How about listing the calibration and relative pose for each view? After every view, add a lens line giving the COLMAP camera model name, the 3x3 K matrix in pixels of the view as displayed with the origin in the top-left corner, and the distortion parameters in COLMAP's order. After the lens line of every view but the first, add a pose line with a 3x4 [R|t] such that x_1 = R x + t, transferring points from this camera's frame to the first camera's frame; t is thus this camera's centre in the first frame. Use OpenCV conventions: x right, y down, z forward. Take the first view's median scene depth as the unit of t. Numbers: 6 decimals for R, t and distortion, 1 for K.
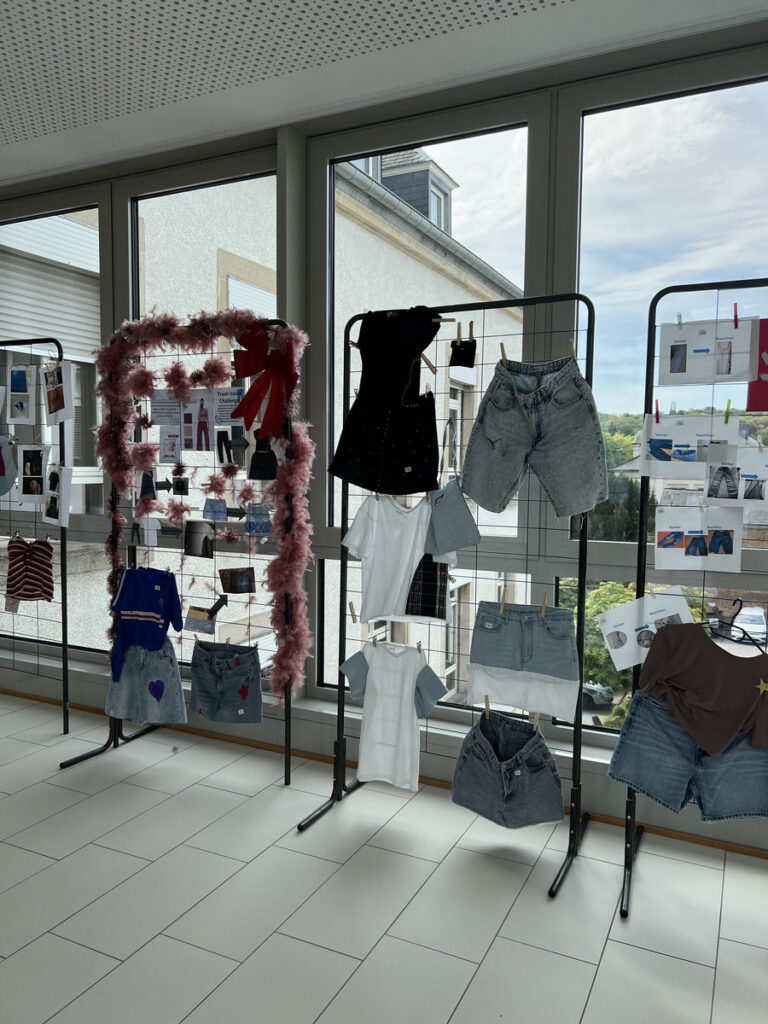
lens RADIAL K [[770.2, 0, 382.7], [0, 770.2, 513.7], [0, 0, 1]] dist [0.007195, 0.002440]
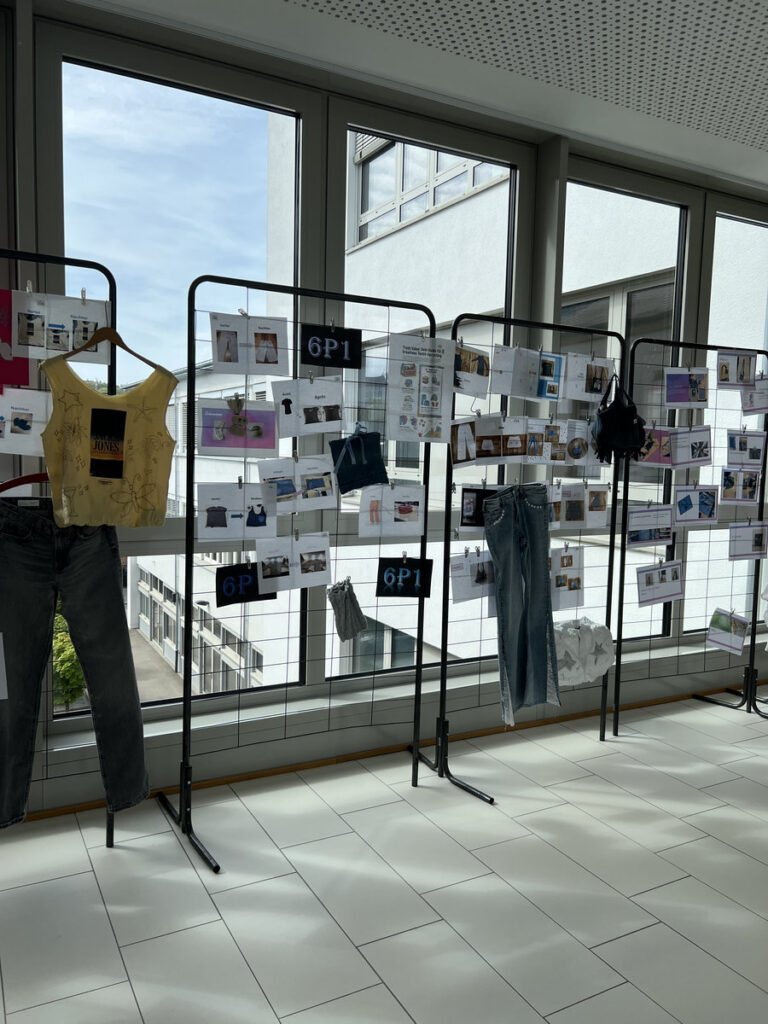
lens RADIAL K [[770.2, 0, 383.2], [0, 770.2, 511.0], [0, 0, 1]] dist [0.007195, 0.002440]
pose [[0.574608, -0.069724, 0.815453, -0.763467], [0.041845, 0.997564, 0.055808, -0.033488], [-0.817358, 0.002055, 0.576126, 0.378328]]
